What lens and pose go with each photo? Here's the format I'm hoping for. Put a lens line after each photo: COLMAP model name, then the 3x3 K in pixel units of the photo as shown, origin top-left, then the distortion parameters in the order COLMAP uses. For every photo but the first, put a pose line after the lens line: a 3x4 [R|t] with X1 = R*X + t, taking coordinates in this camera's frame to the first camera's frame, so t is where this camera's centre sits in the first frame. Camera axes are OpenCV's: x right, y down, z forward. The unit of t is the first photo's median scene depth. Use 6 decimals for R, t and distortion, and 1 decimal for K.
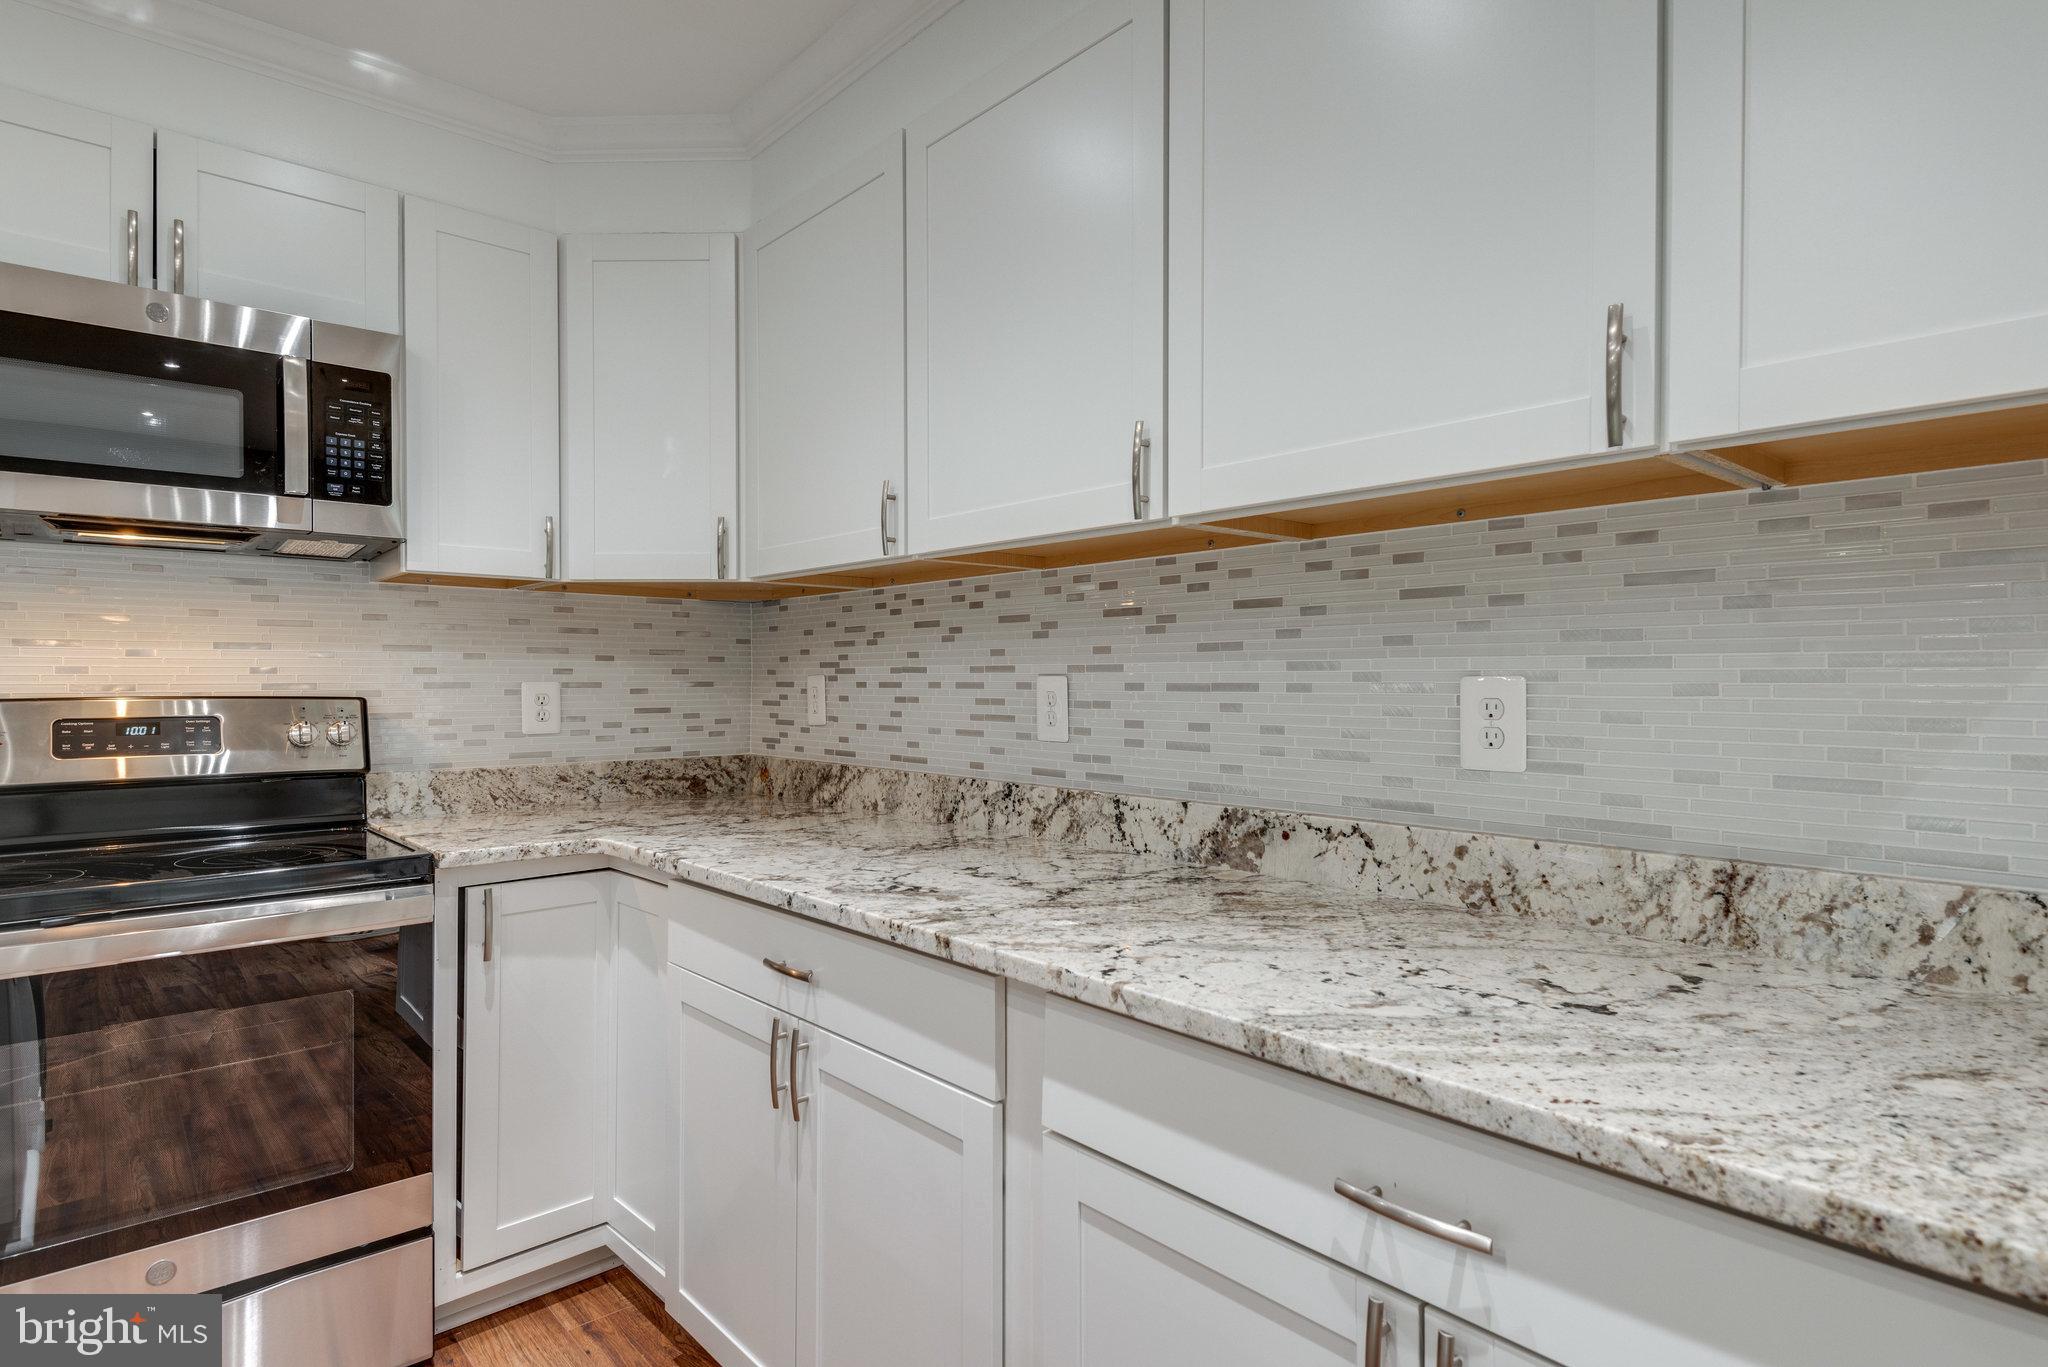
lens RADIAL K [[1097.6, 0, 1045.2], [0, 1097.6, 679.2], [0, 0, 1]] dist [0.022048, -0.014358]
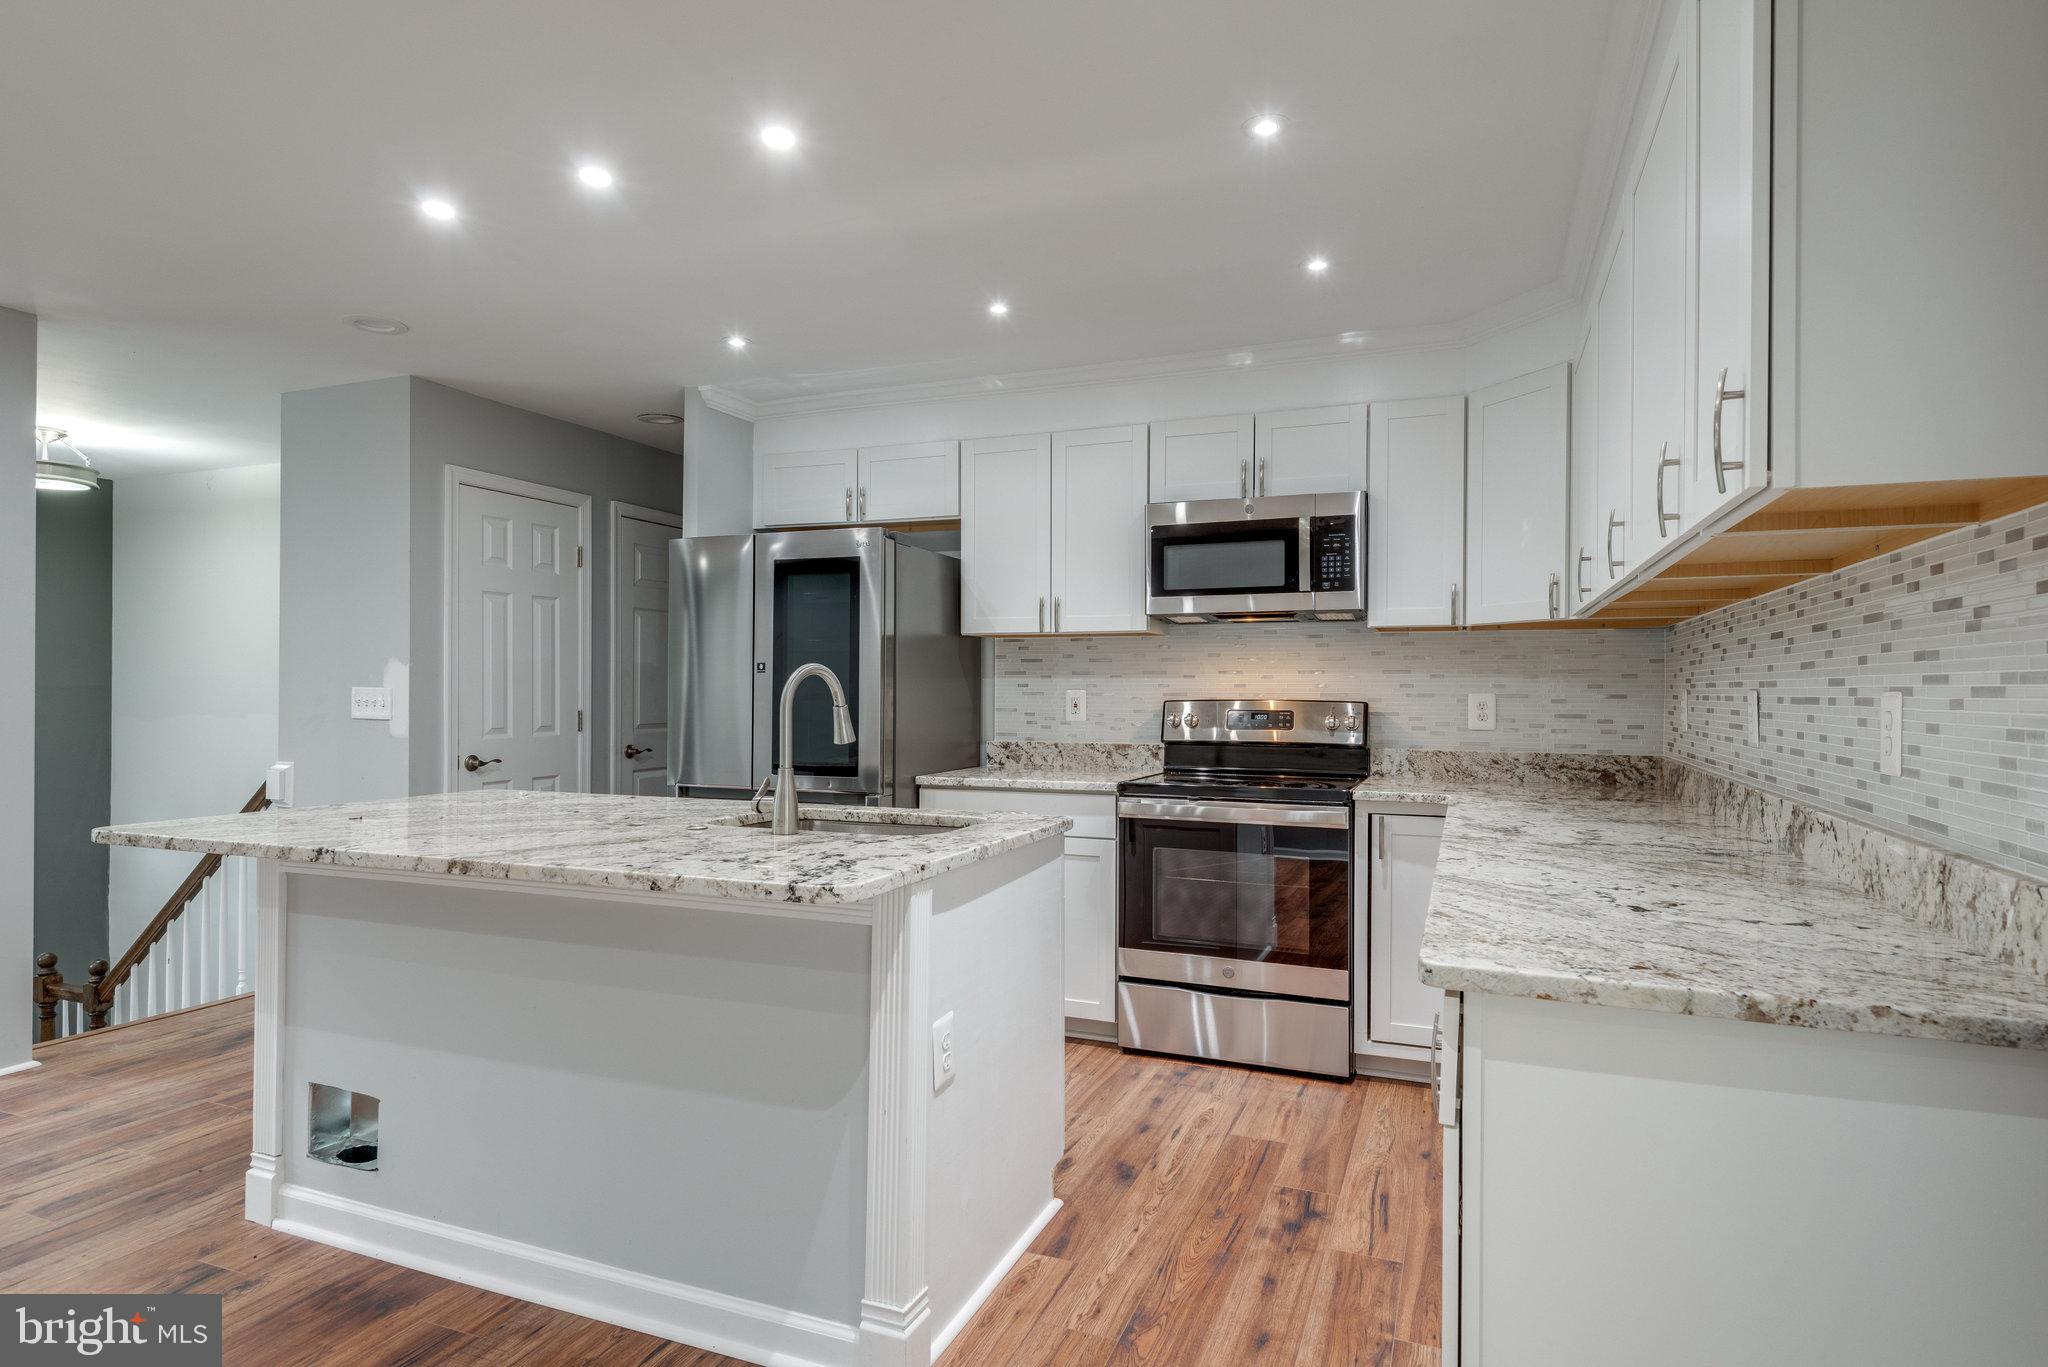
lens RADIAL K [[1097.6, 0, 1033.2], [0, 1097.6, 677.8], [0, 0, 1]] dist [0.022048, -0.014358]
pose [[0.441335, -0.005308, -0.897327, 0.741271], [-0.005556, 0.999947, -0.008648, -0.003451], [0.897325, 0.008802, 0.441282, -0.210415]]
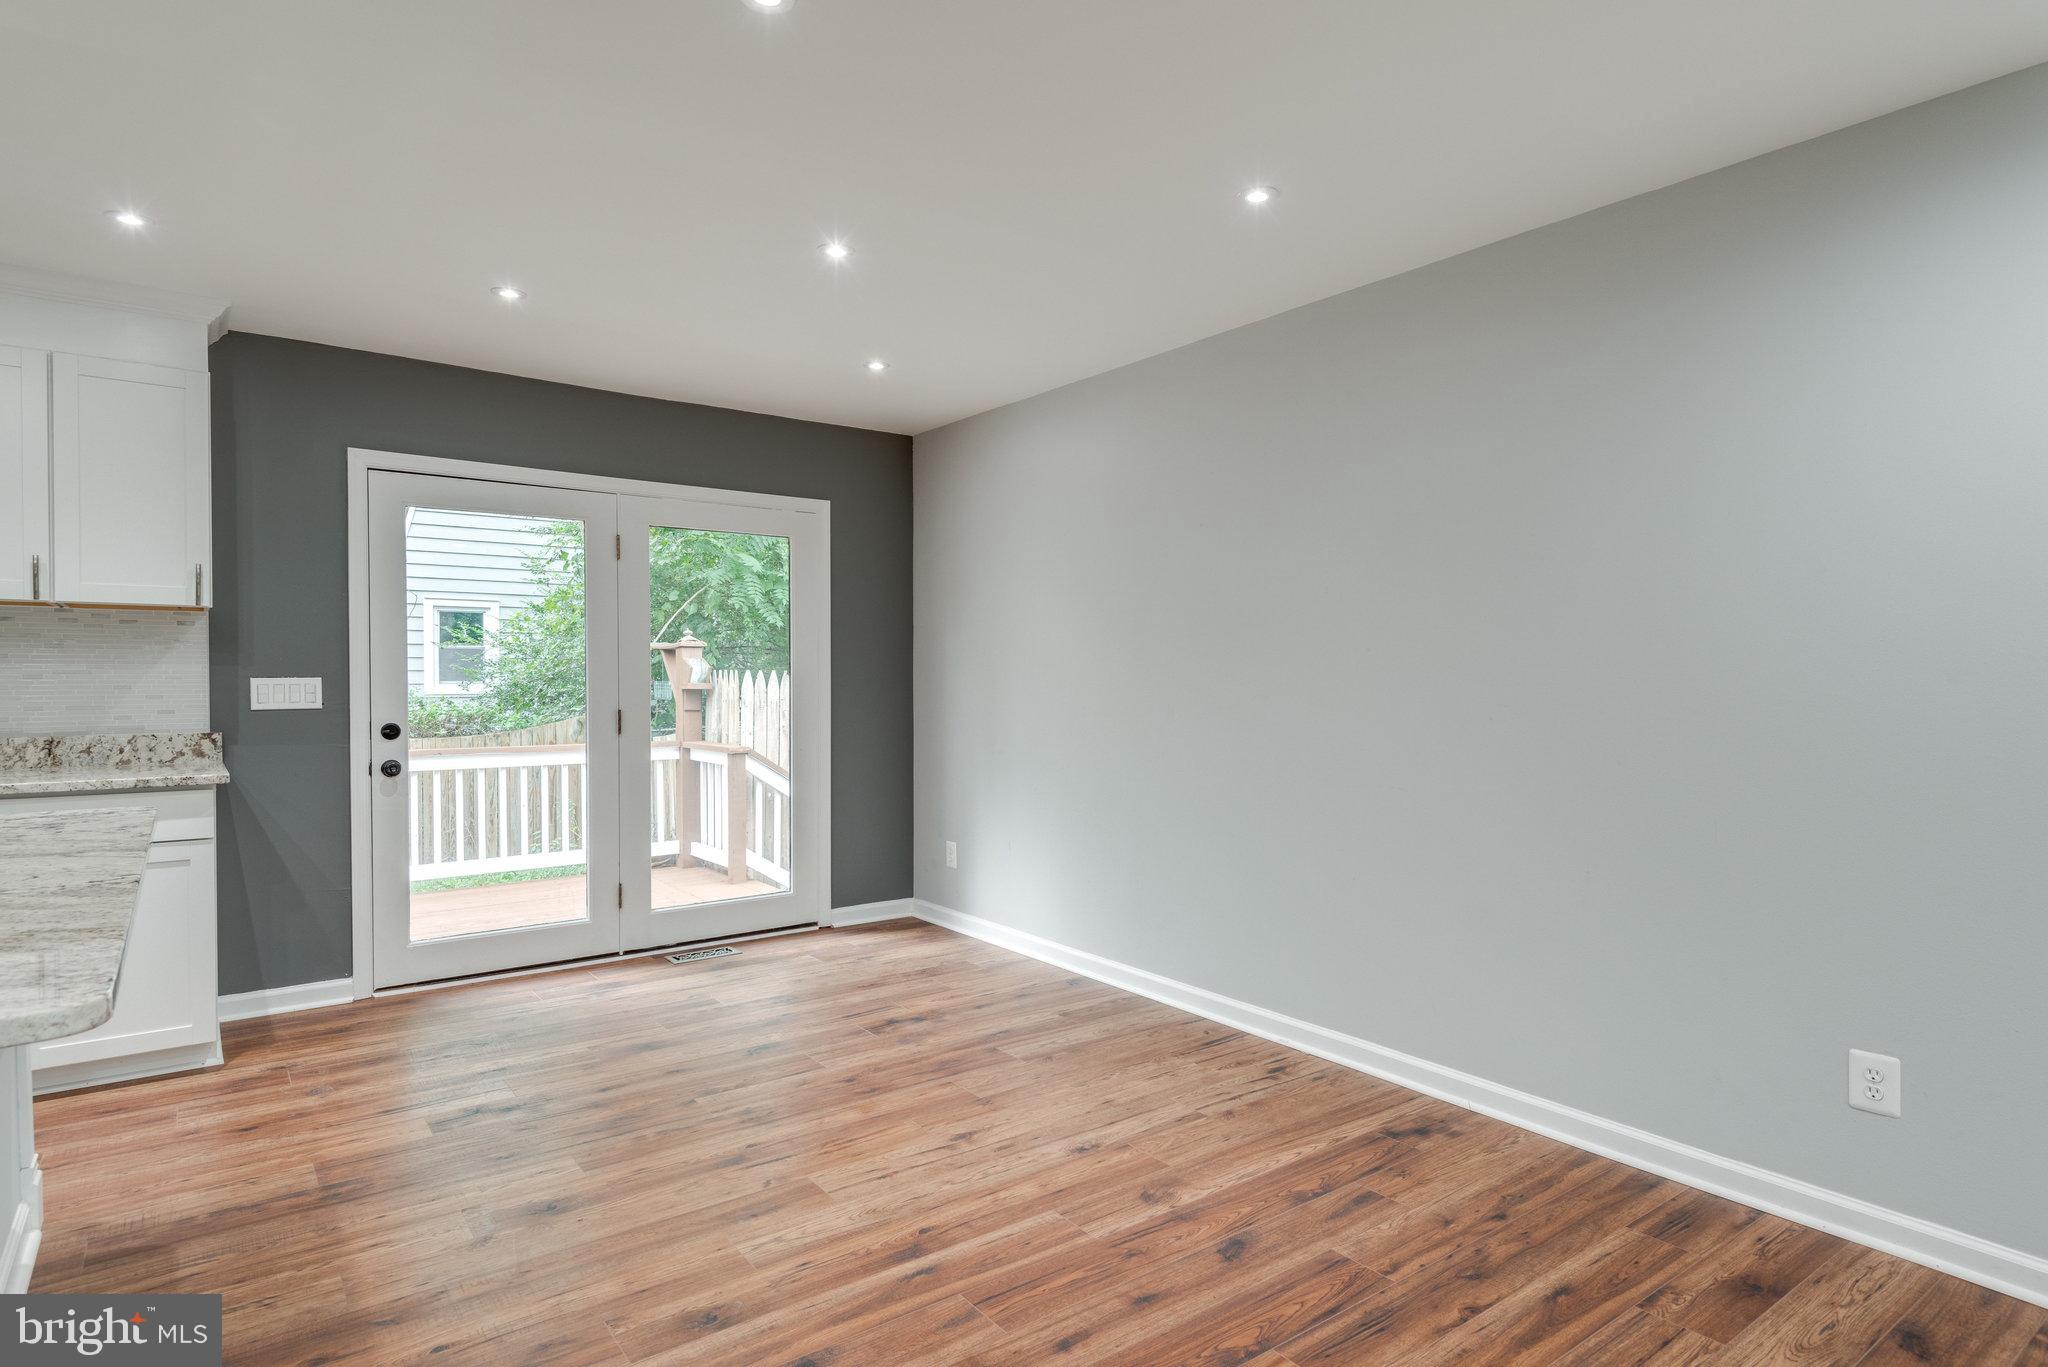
lens RADIAL K [[1097.6, 0, 1036.4], [0, 1097.6, 690.7], [0, 0, 1]] dist [0.022048, -0.014358]
pose [[0.080556, -0.011976, 0.996678, -1.208390], [0.000011, 0.999928, 0.012014, 0.006846], [-0.996750, -0.000957, 0.080550, -1.055933]]
